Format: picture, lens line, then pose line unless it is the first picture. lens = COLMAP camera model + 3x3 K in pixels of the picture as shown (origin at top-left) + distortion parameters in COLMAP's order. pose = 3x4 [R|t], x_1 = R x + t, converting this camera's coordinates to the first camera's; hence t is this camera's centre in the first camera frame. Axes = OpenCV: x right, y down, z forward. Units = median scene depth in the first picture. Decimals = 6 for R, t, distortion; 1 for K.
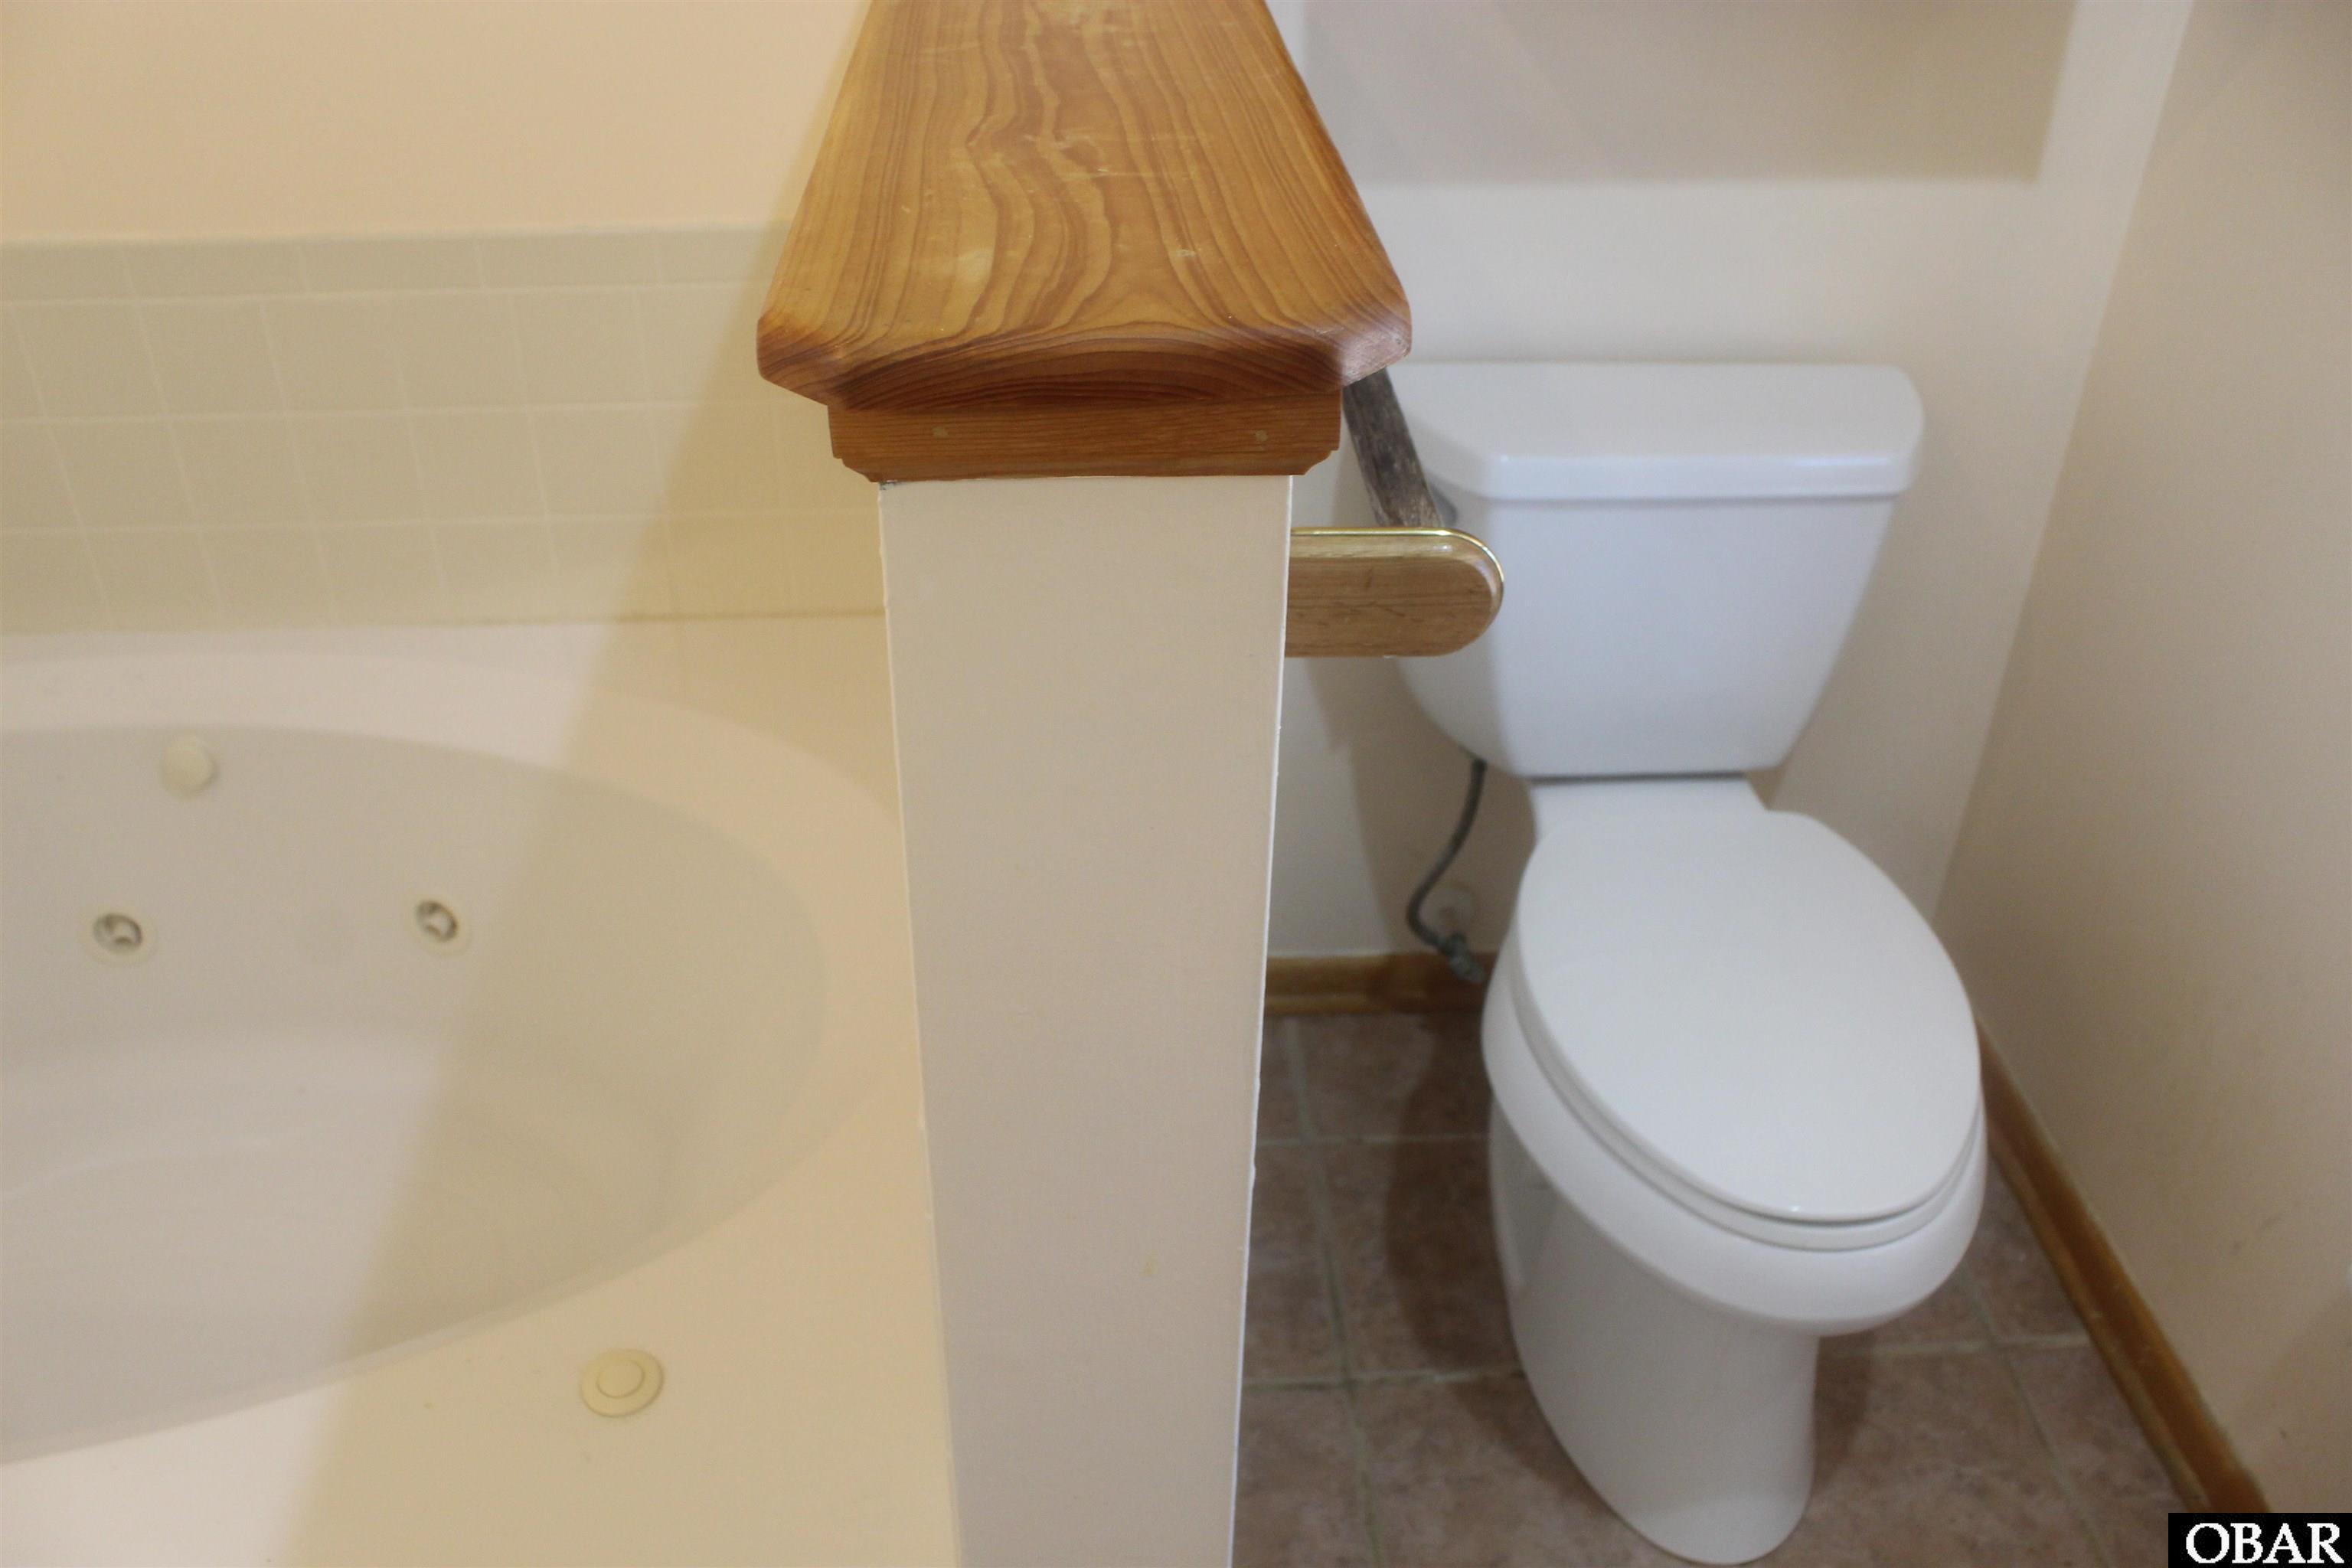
lens RADIAL K [[1971.2, 0, 1176.0], [0, 1971.2, 784.0], [0, 0, 1]] dist [-0.130773, 0.075371]
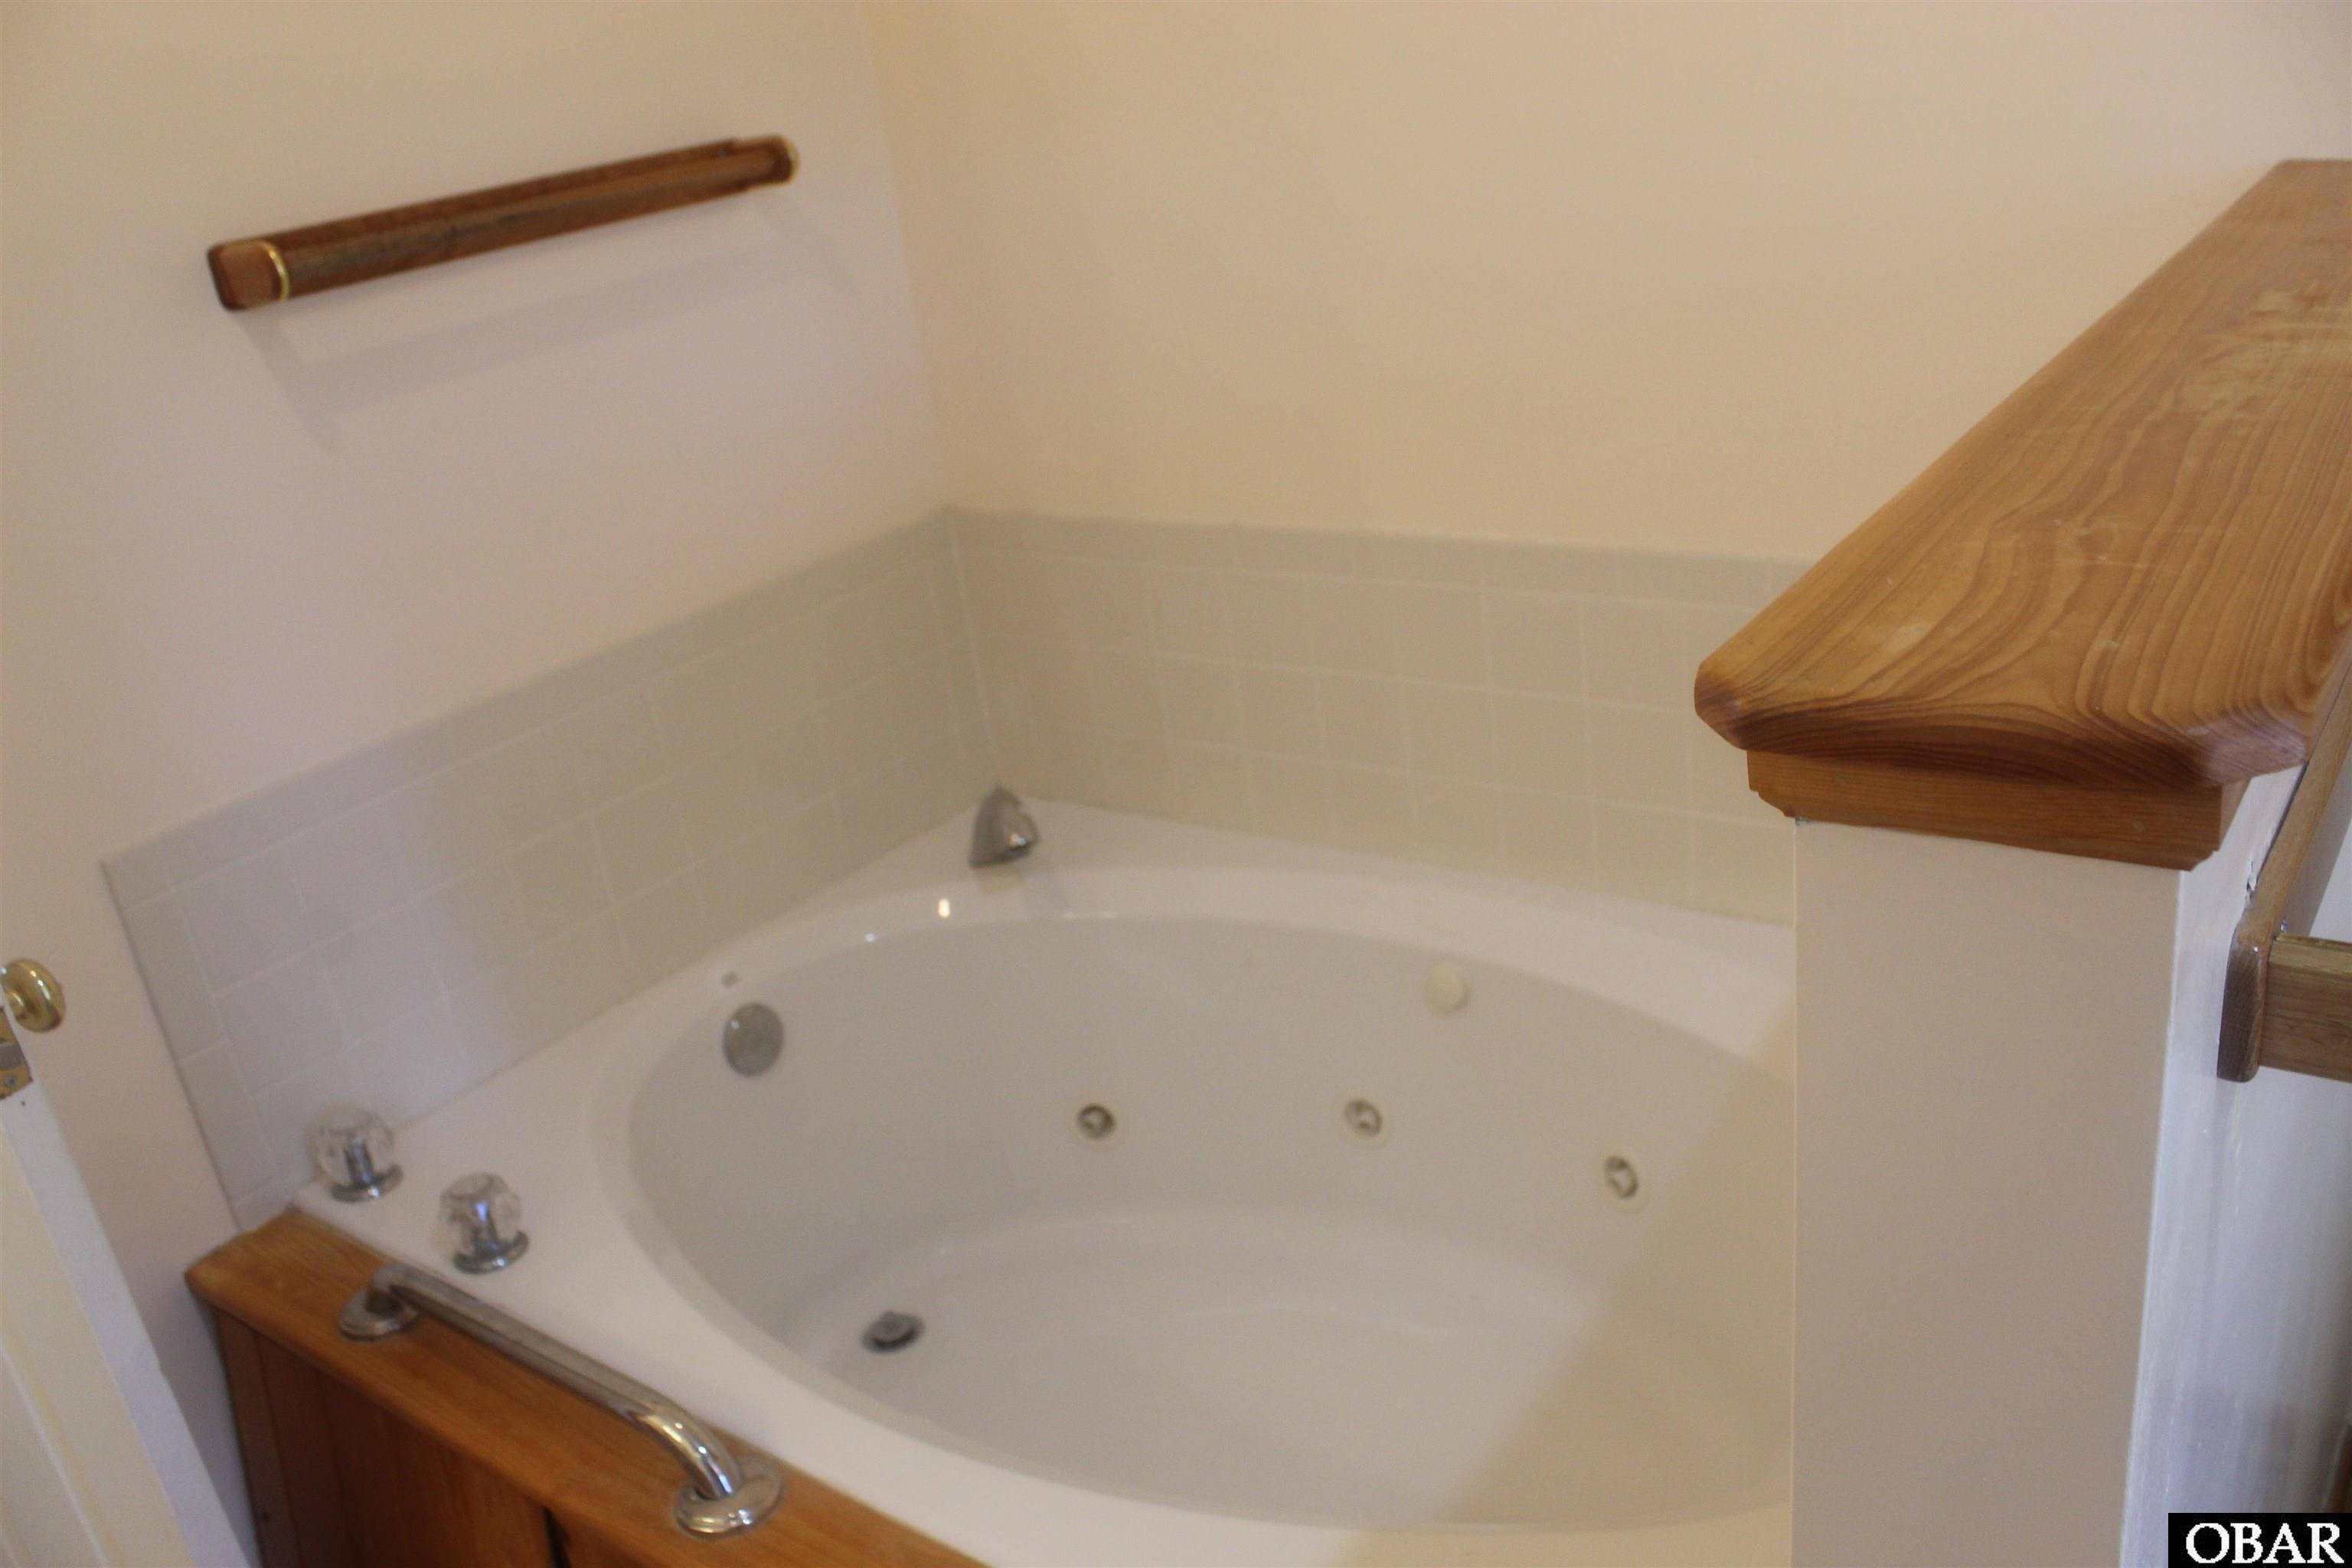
lens RADIAL K [[1971.2, 0, 1176.0], [0, 1971.2, 784.0], [0, 0, 1]] dist [-0.130773, 0.075371]
pose [[0.762848, 0.132736, -0.632807, 0.289671], [-0.230958, 0.970073, -0.074939, -0.008749], [0.603922, 0.203319, 0.770675, -0.073683]]
